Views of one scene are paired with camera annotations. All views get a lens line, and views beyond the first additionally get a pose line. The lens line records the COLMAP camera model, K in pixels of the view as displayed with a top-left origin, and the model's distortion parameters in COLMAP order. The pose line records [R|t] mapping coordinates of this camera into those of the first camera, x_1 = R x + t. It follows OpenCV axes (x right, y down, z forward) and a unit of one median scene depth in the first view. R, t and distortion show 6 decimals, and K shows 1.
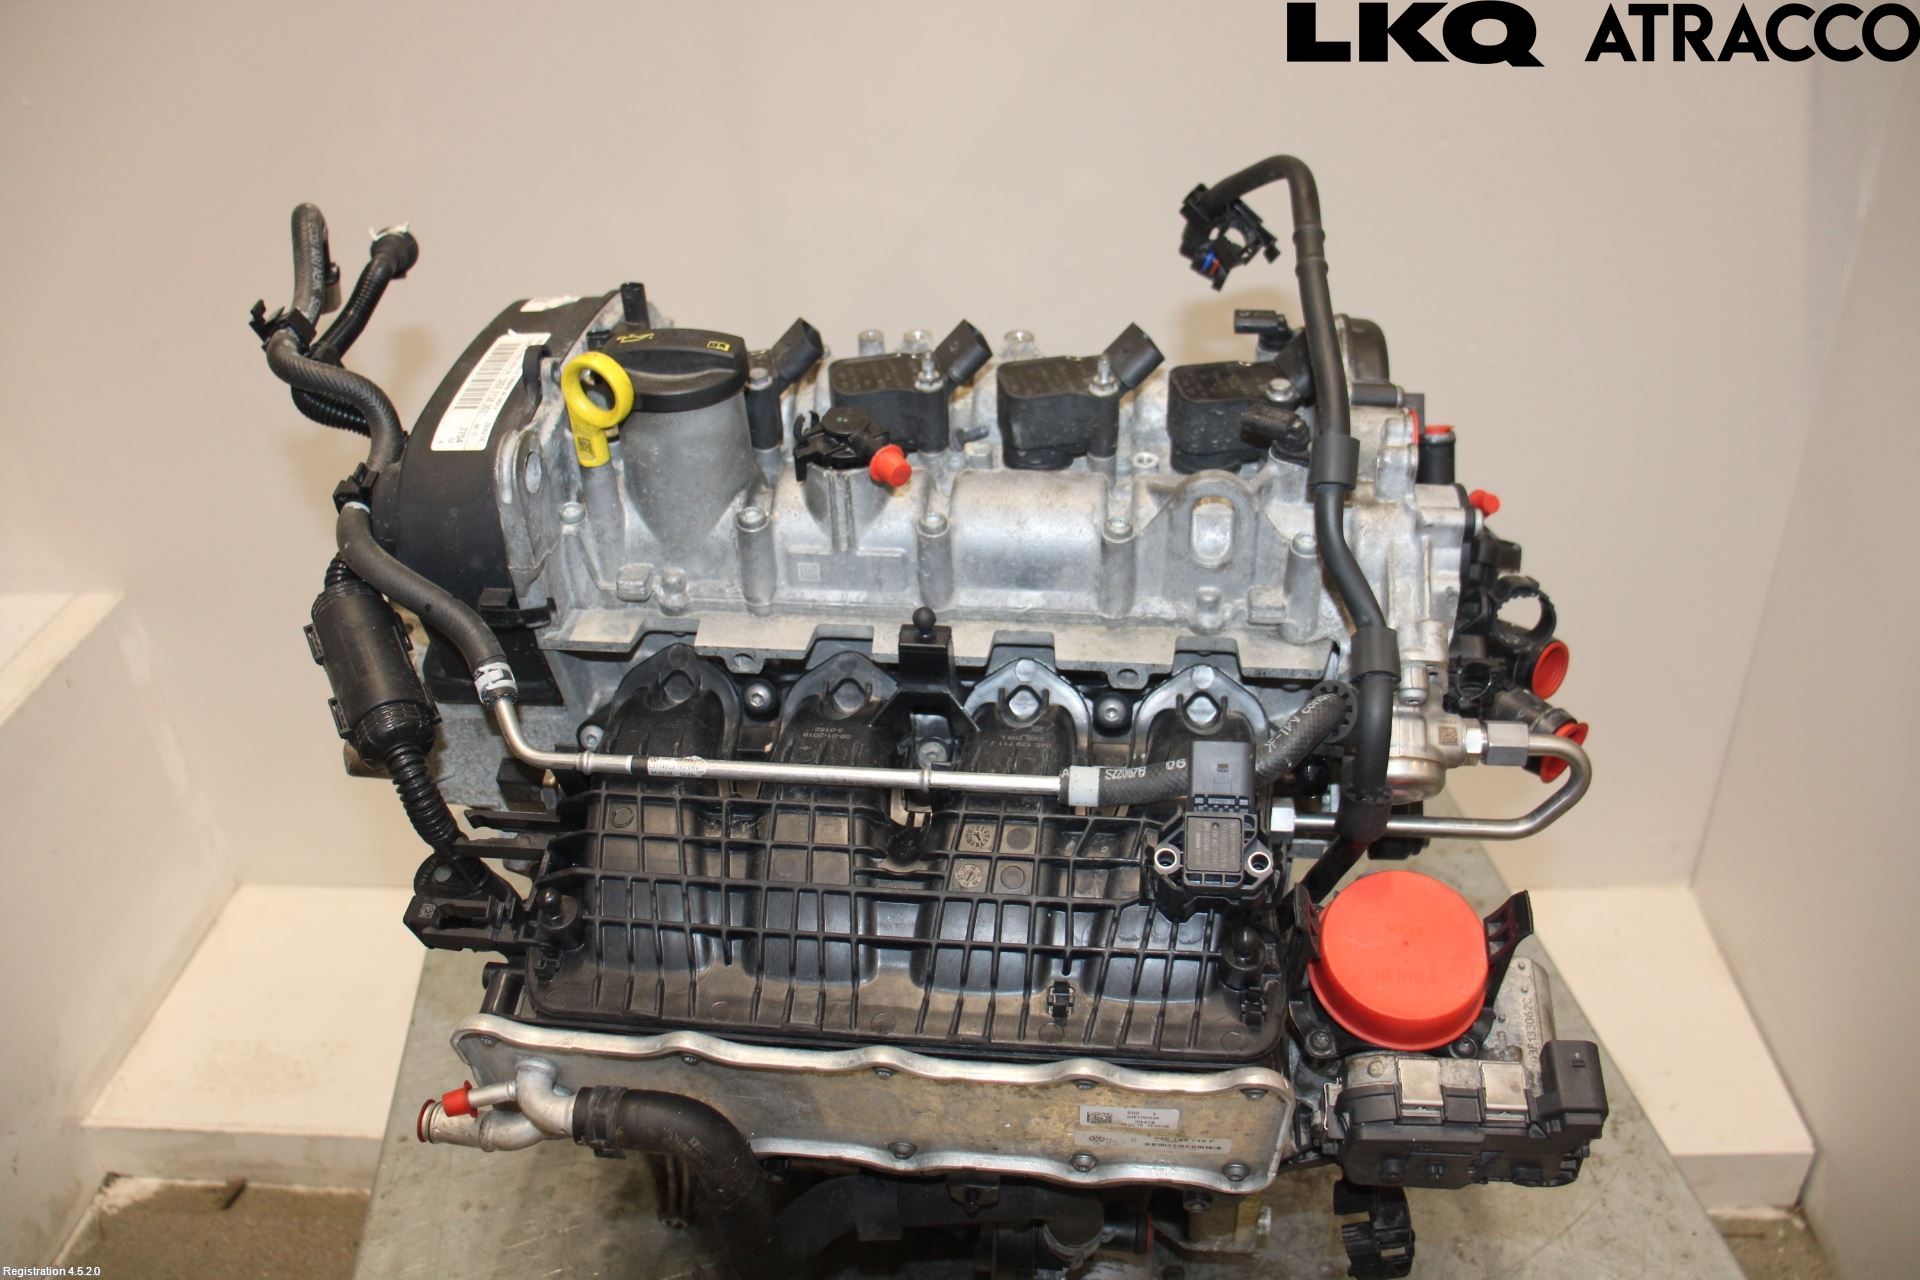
lens RADIAL K [[1533.3, 0, 960.0], [0, 1533.3, 640.0], [0, 0, 1]] dist [-0.173911, 0.148066]
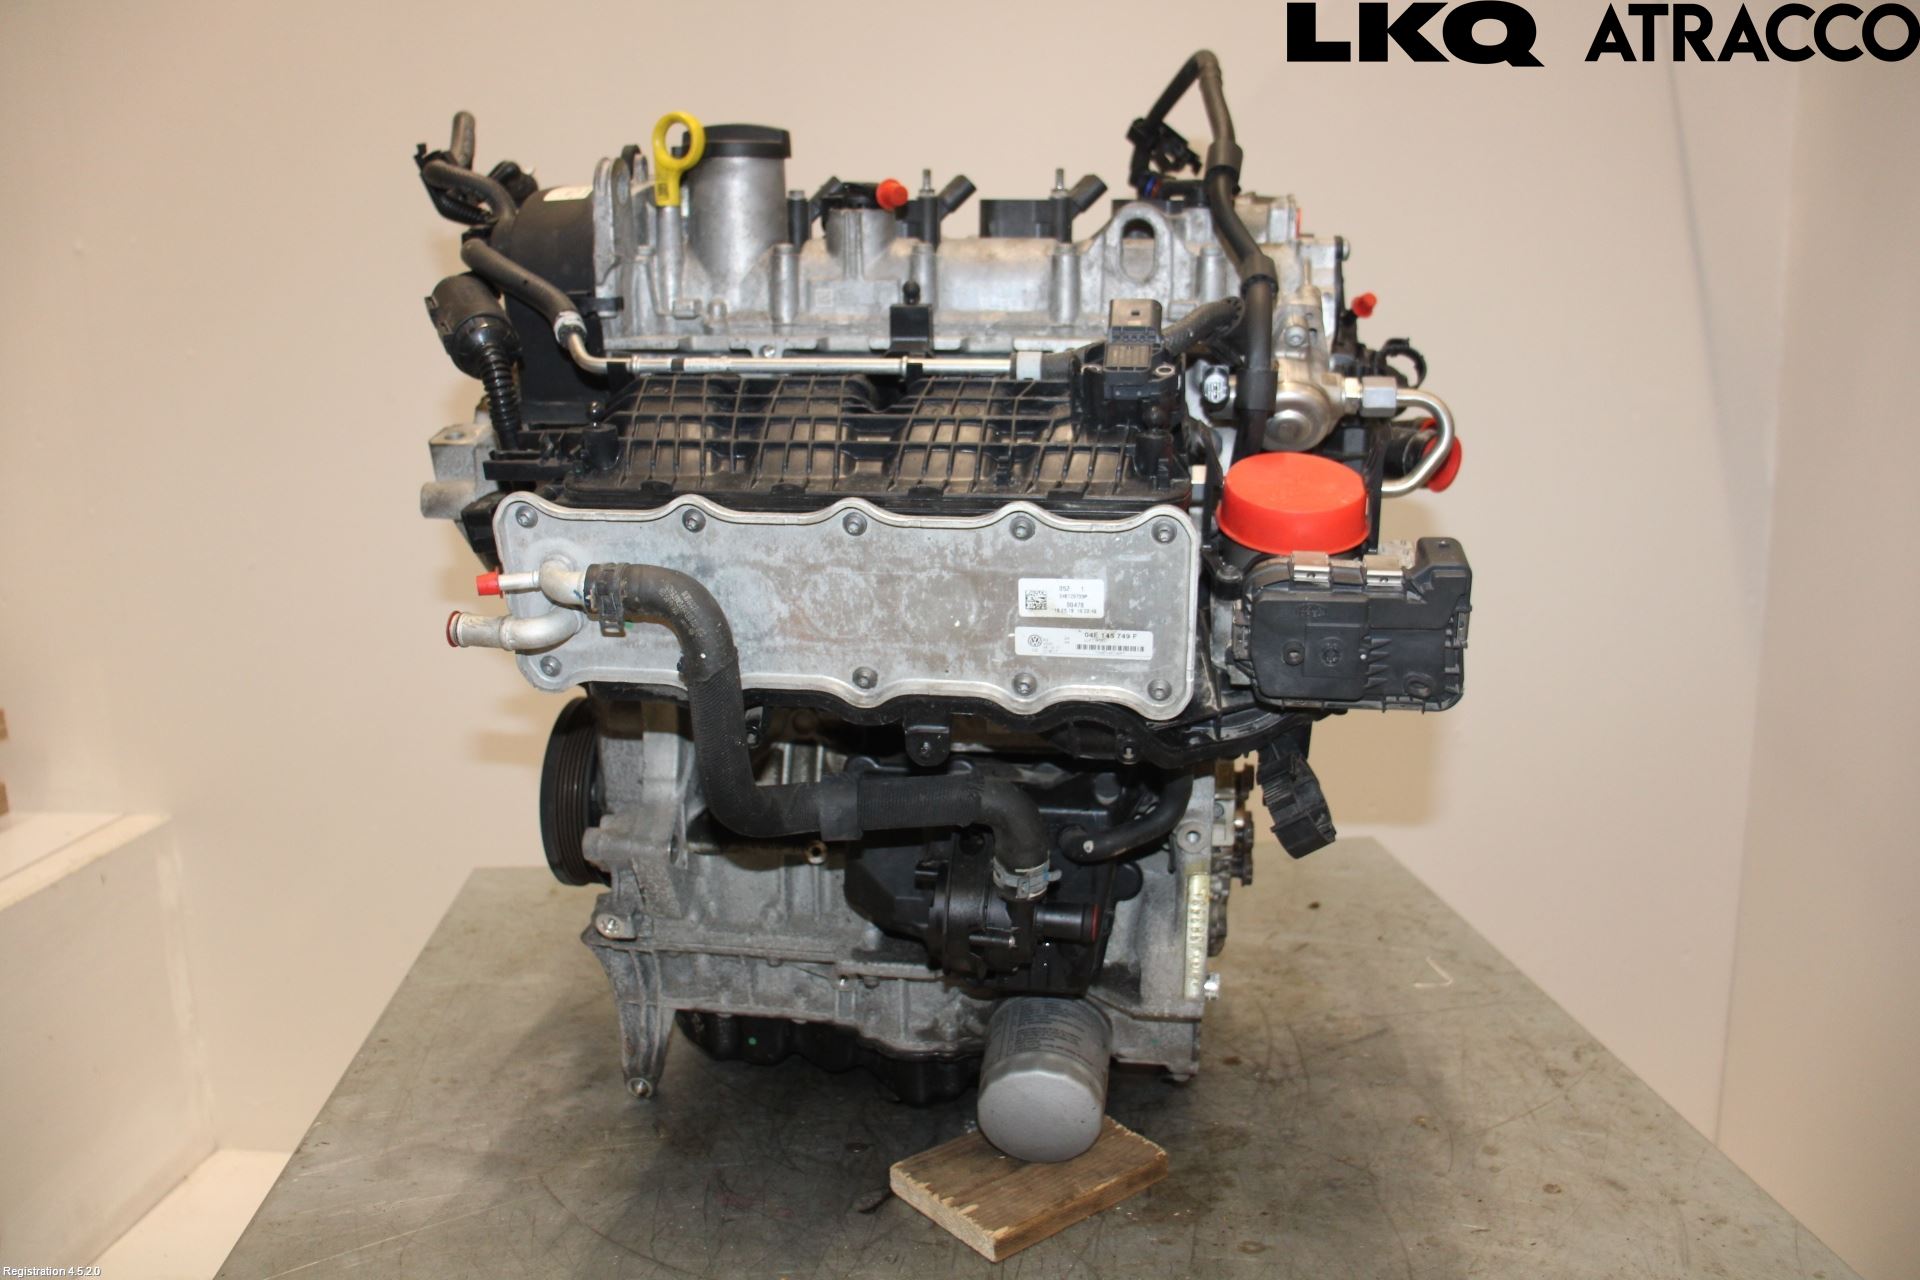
lens RADIAL K [[1533.3, 0, 960.0], [0, 1533.3, 640.0], [0, 0, 1]] dist [-0.173911, 0.148066]
pose [[0.999068, 0.035830, -0.024083, 0.052224], [-0.042043, 0.934218, -0.354215, 0.630807], [0.009808, 0.354897, 0.934854, -0.075819]]
